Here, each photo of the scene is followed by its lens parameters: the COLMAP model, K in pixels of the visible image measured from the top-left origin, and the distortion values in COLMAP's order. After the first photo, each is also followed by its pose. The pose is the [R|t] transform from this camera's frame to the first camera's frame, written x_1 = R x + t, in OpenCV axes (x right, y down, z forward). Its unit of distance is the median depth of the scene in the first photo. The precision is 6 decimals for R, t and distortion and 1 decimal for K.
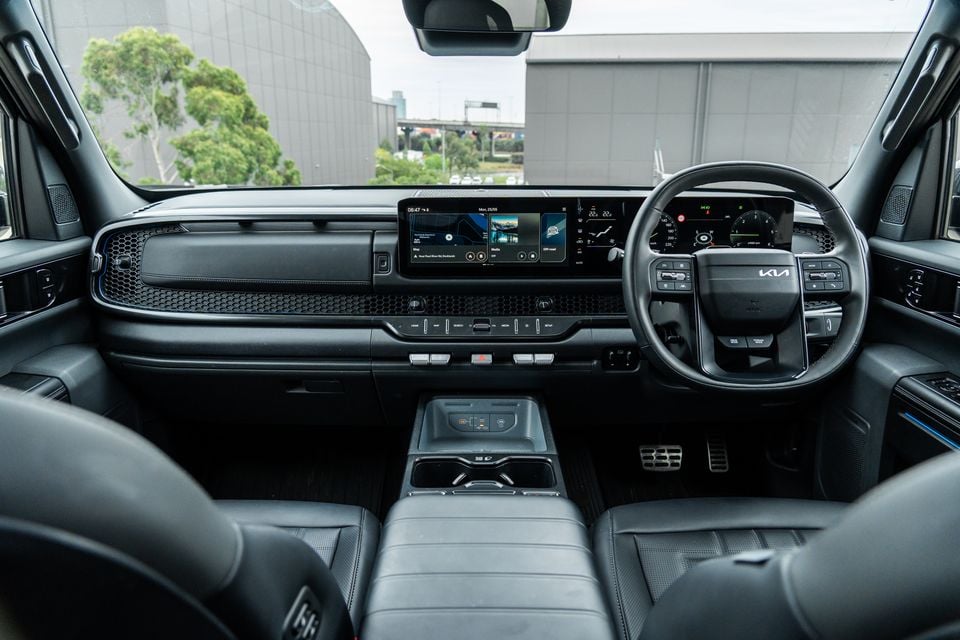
lens RADIAL K [[670.7, 0, 480.0], [0, 670.7, 320.0], [0, 0, 1]] dist [-0.023378, 0.000461]
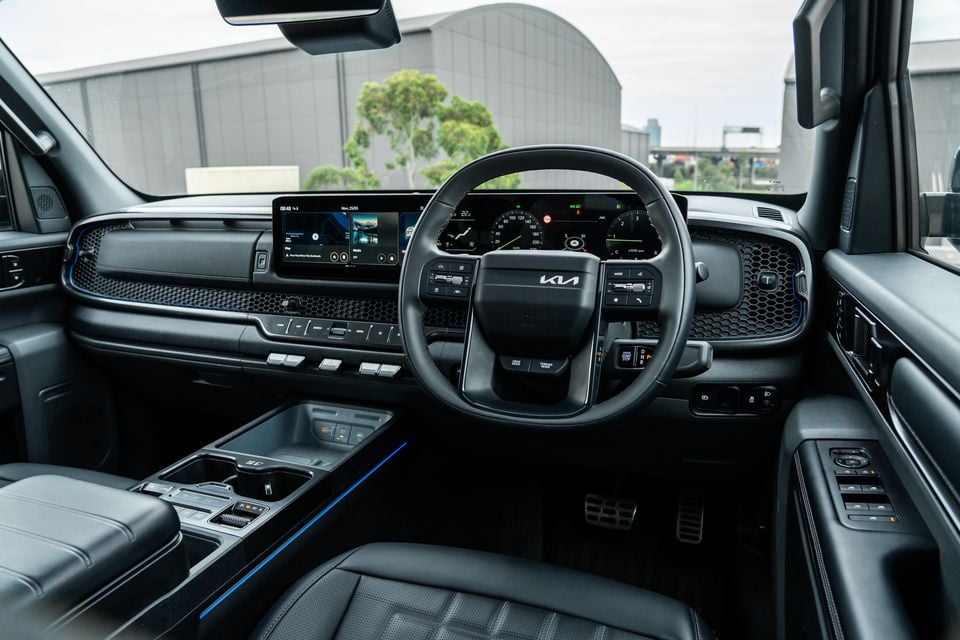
lens RADIAL K [[670.7, 0, 480.0], [0, 670.7, 320.0], [0, 0, 1]] dist [-0.023378, 0.000461]
pose [[0.931348, 0.063457, -0.358559, 0.375594], [-0.078268, 0.996569, -0.026928, 0.003237], [0.355620, 0.053143, 0.933119, 0.130710]]
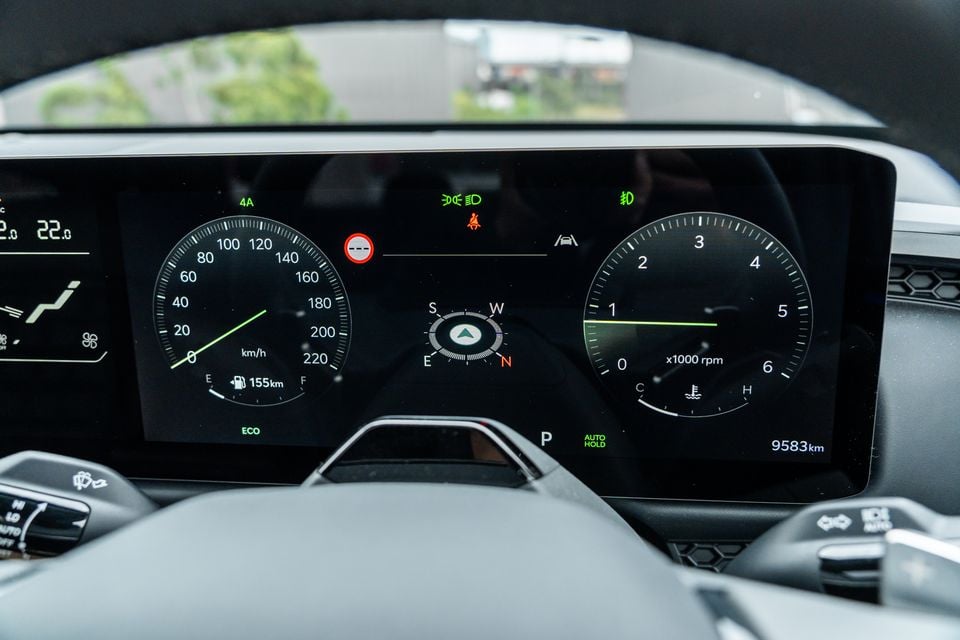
lens RADIAL K [[744.7, 0, 480.0], [0, 744.7, 320.0], [0, 0, 1]] dist [-0.011512, -0.001937]
pose [[0.993277, 0.014029, -0.114906, 0.261057], [-0.008620, 0.998837, 0.047436, -0.098610], [0.115438, -0.046127, 0.992243, 0.530350]]
